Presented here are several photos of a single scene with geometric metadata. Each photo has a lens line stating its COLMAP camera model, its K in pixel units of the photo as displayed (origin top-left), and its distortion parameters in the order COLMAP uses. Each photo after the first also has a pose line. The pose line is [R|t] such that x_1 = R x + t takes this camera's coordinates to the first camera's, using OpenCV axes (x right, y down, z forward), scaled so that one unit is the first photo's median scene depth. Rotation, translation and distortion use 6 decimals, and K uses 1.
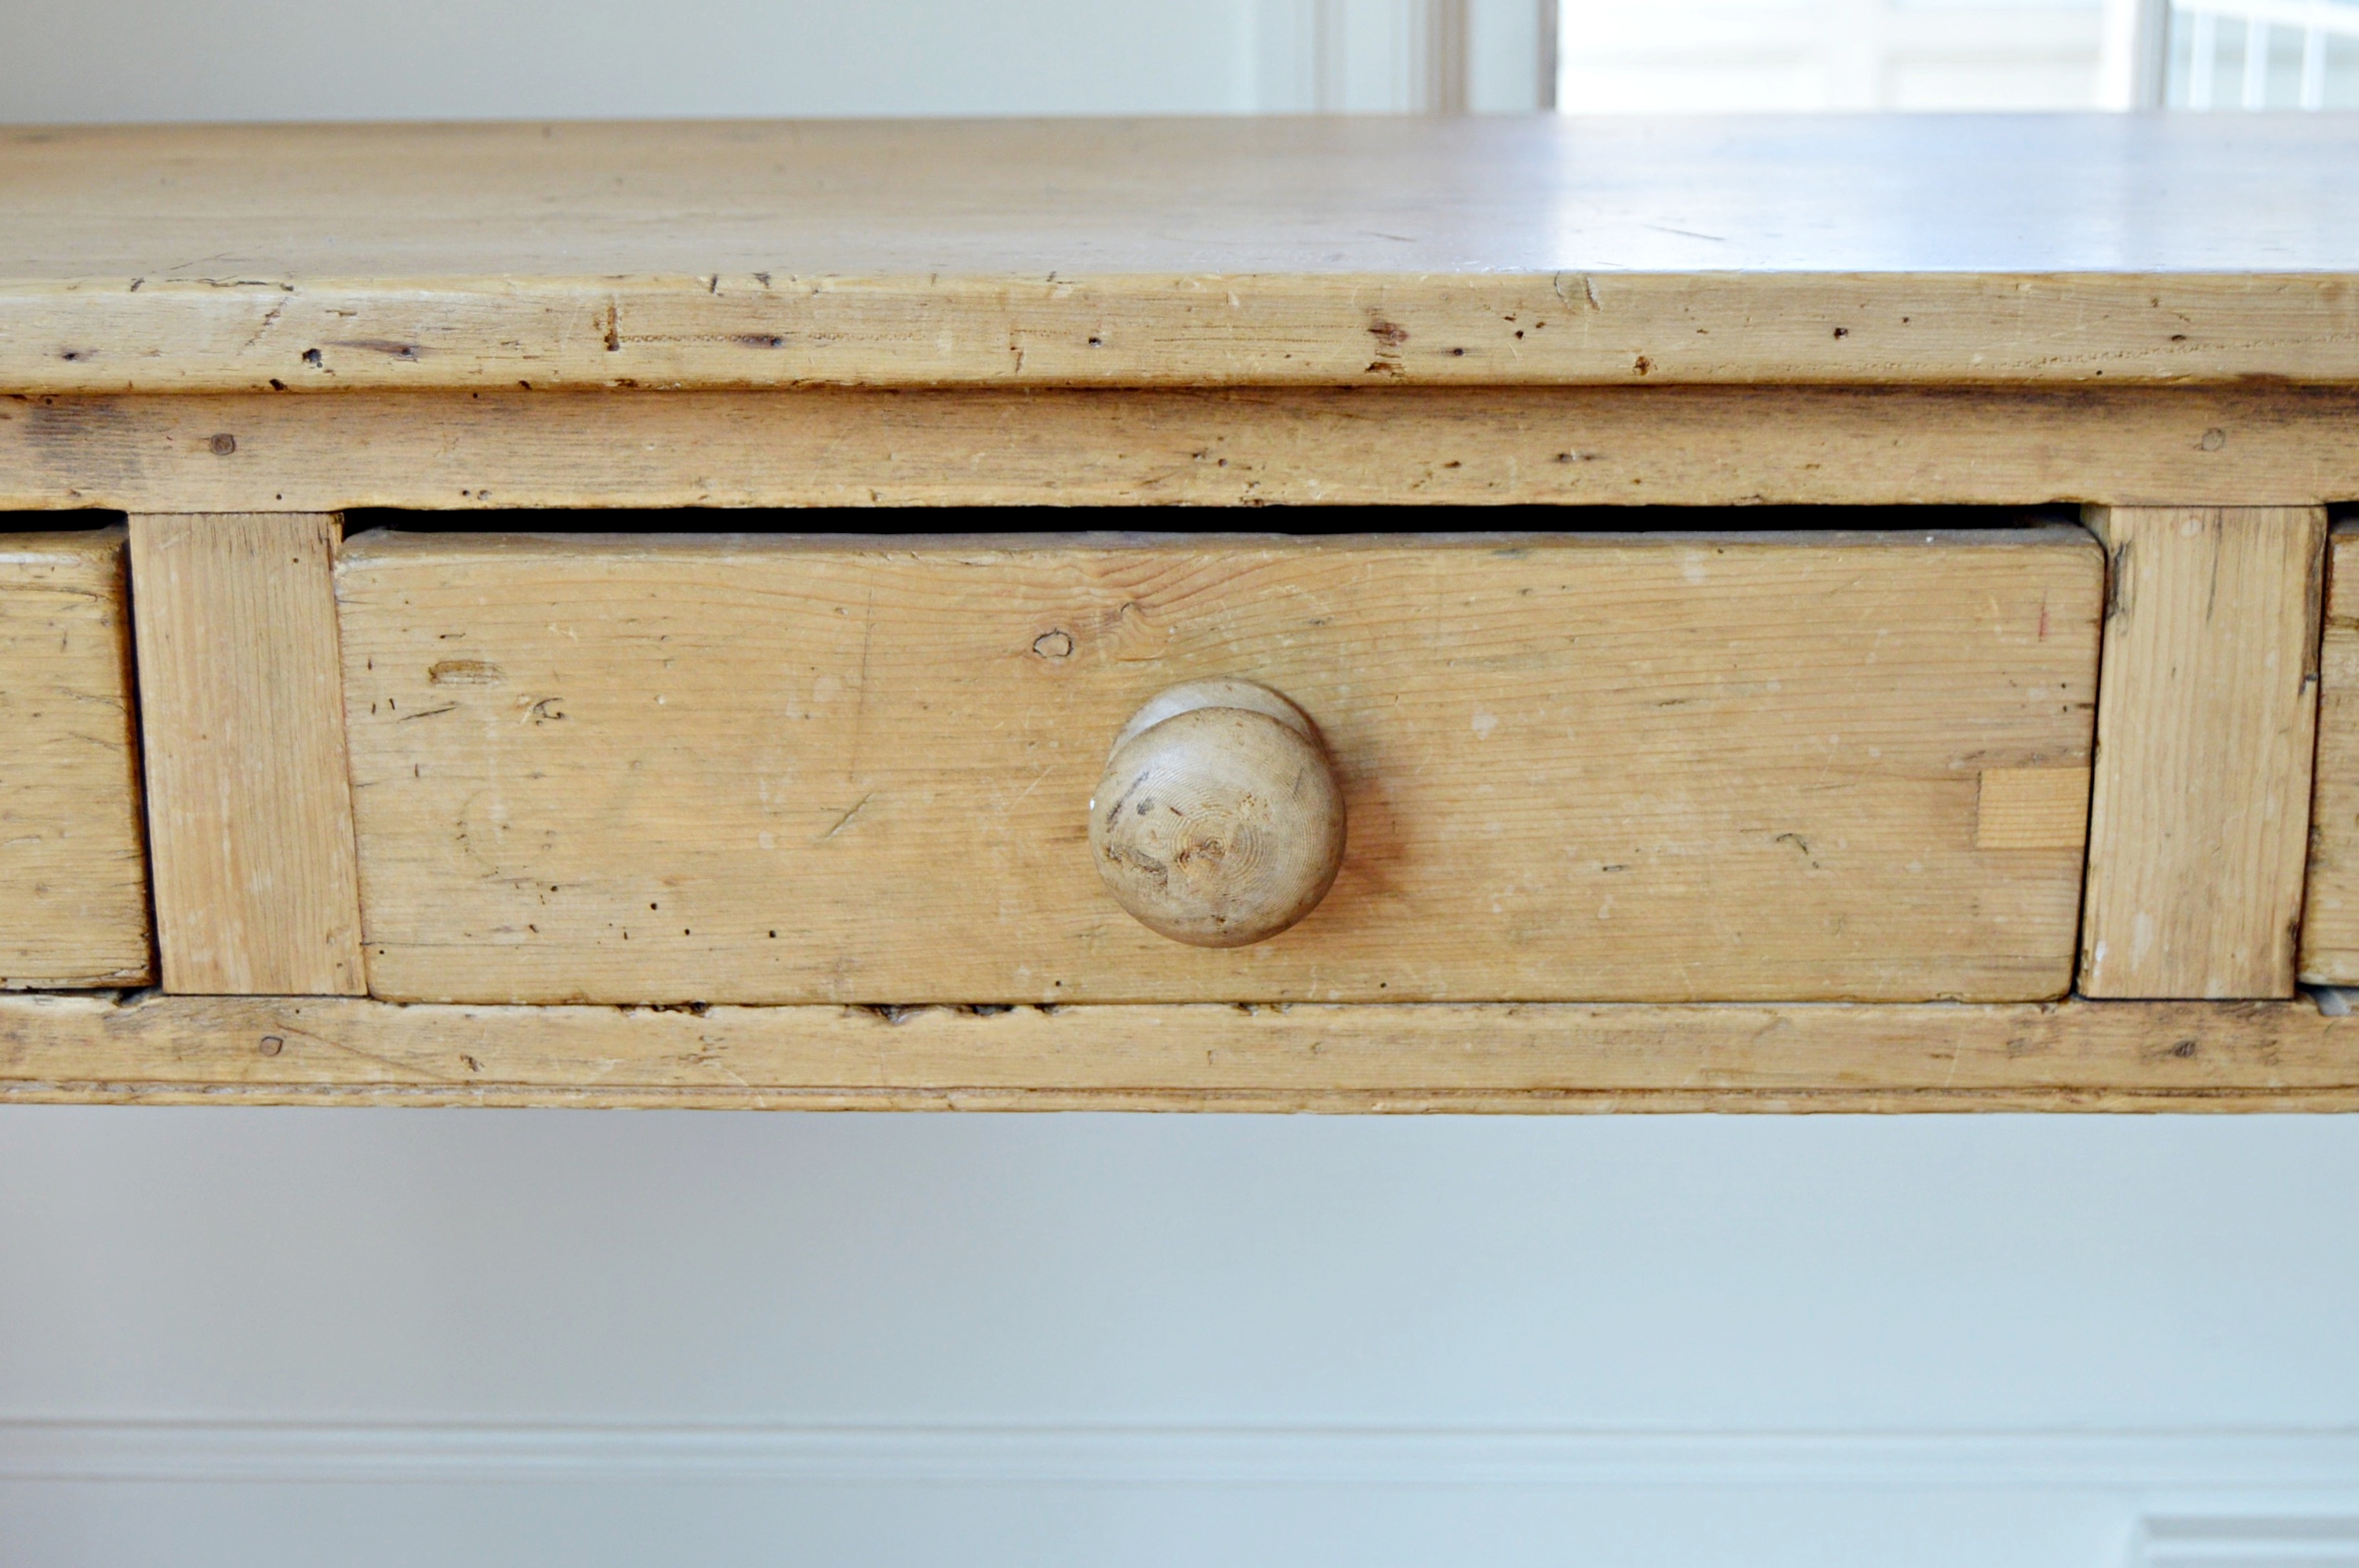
lens RADIAL K [[3279.8, 0, 1187.5], [0, 3279.8, 794.7], [0, 0, 1]] dist [-0.045633, 0.000000]
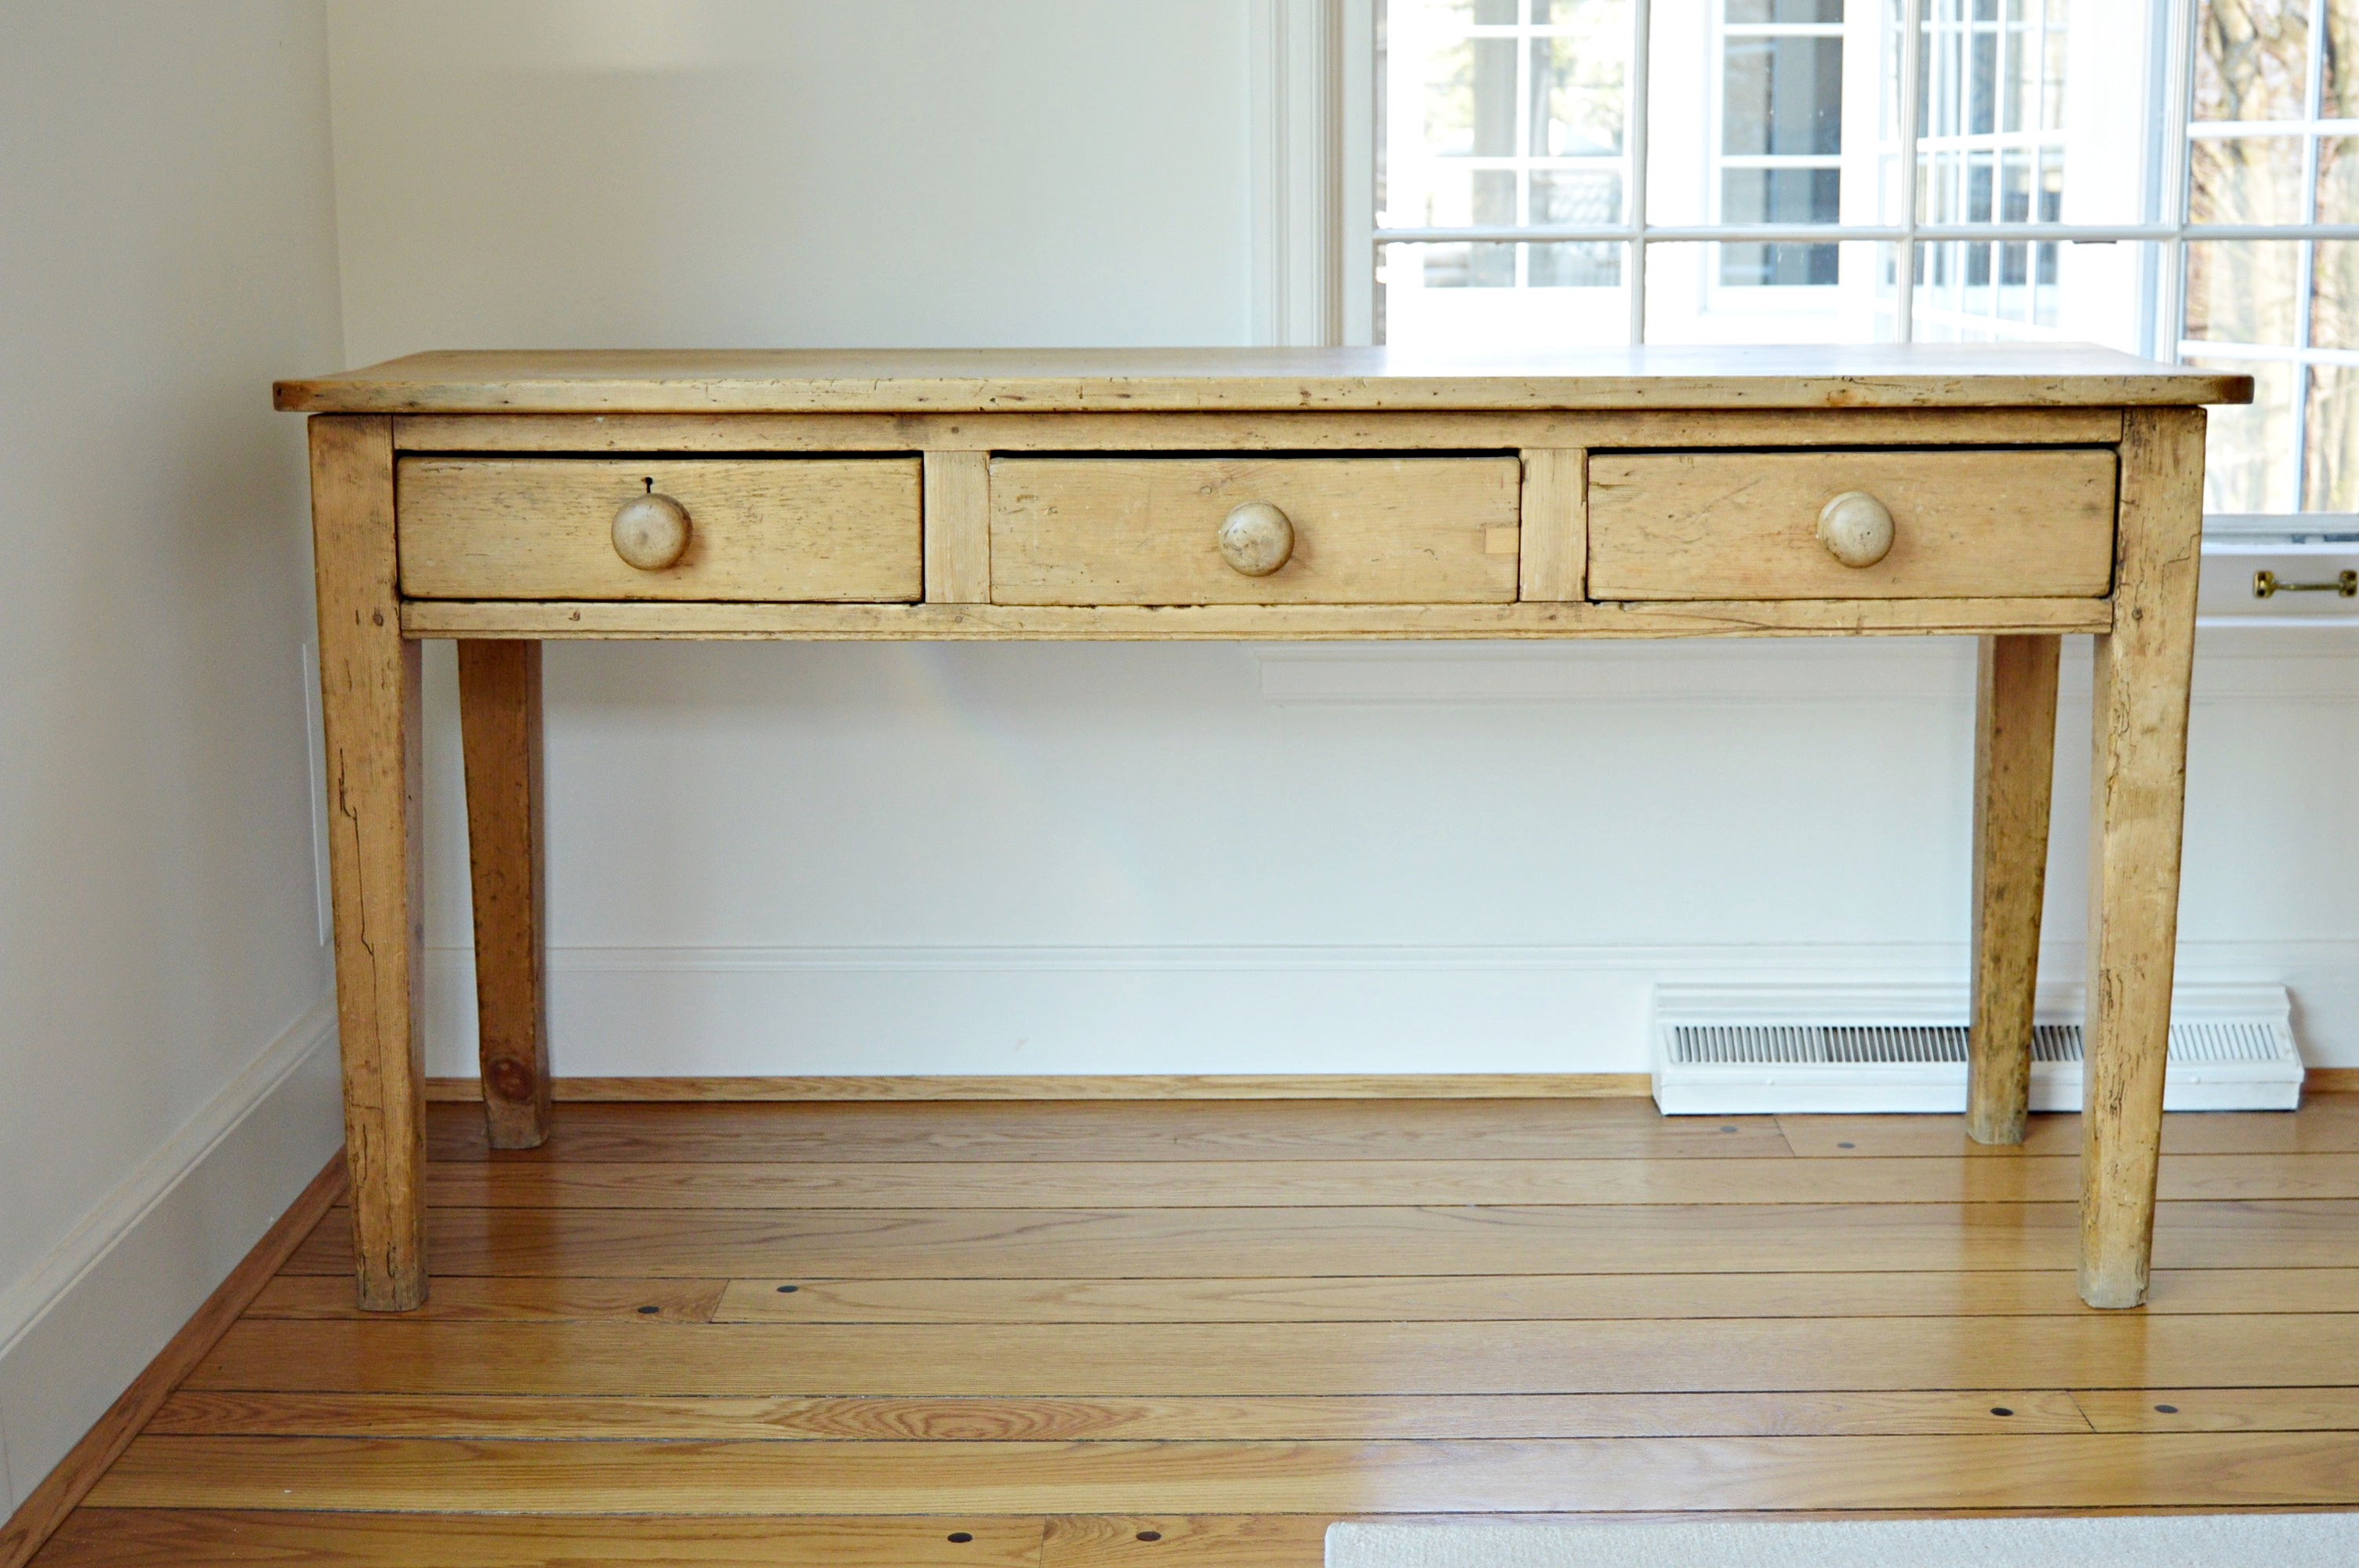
lens RADIAL K [[3083.4, 0, 1183.7], [0, 3083.4, 780.3], [0, 0, 1]] dist [0.013310, 0.000000]
pose [[0.999837, 0.000958, 0.018028, -0.118448], [0.000527, 0.996617, -0.082187, 0.499428], [-0.018045, 0.082183, 0.996454, -2.071765]]
